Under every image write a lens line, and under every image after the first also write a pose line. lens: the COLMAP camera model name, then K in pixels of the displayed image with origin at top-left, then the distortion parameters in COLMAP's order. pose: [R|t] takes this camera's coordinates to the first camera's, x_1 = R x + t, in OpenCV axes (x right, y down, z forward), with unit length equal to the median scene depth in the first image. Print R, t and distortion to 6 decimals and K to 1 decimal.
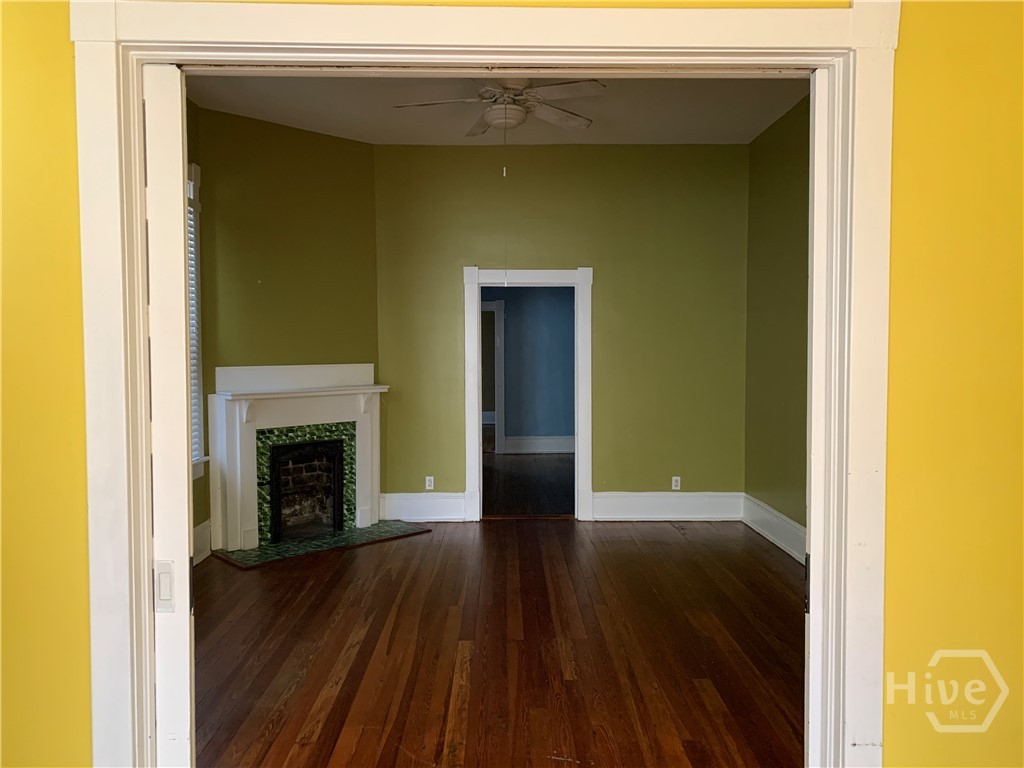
lens RADIAL K [[800.0, 0, 513.5], [0, 800.0, 370.9], [0, 0, 1]] dist [0.079945, -0.114480]
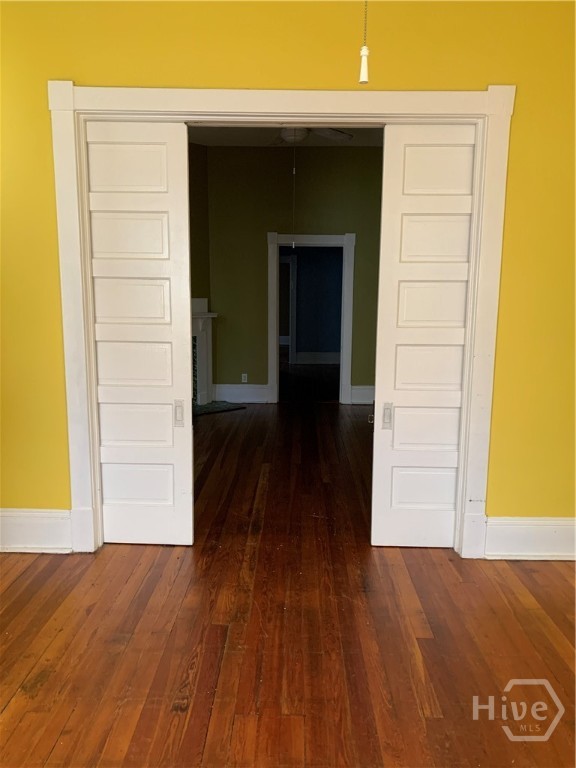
lens RADIAL K [[600.0, 0, 288.0], [0, 600.0, 384.0], [0, 0, 1]] dist [0.079945, -0.114480]
pose [[0.999444, 0.016260, -0.029095, 0.017253], [-0.012512, 0.992124, 0.124634, 0.011294], [0.030893, -0.124201, 0.991776, -0.193946]]
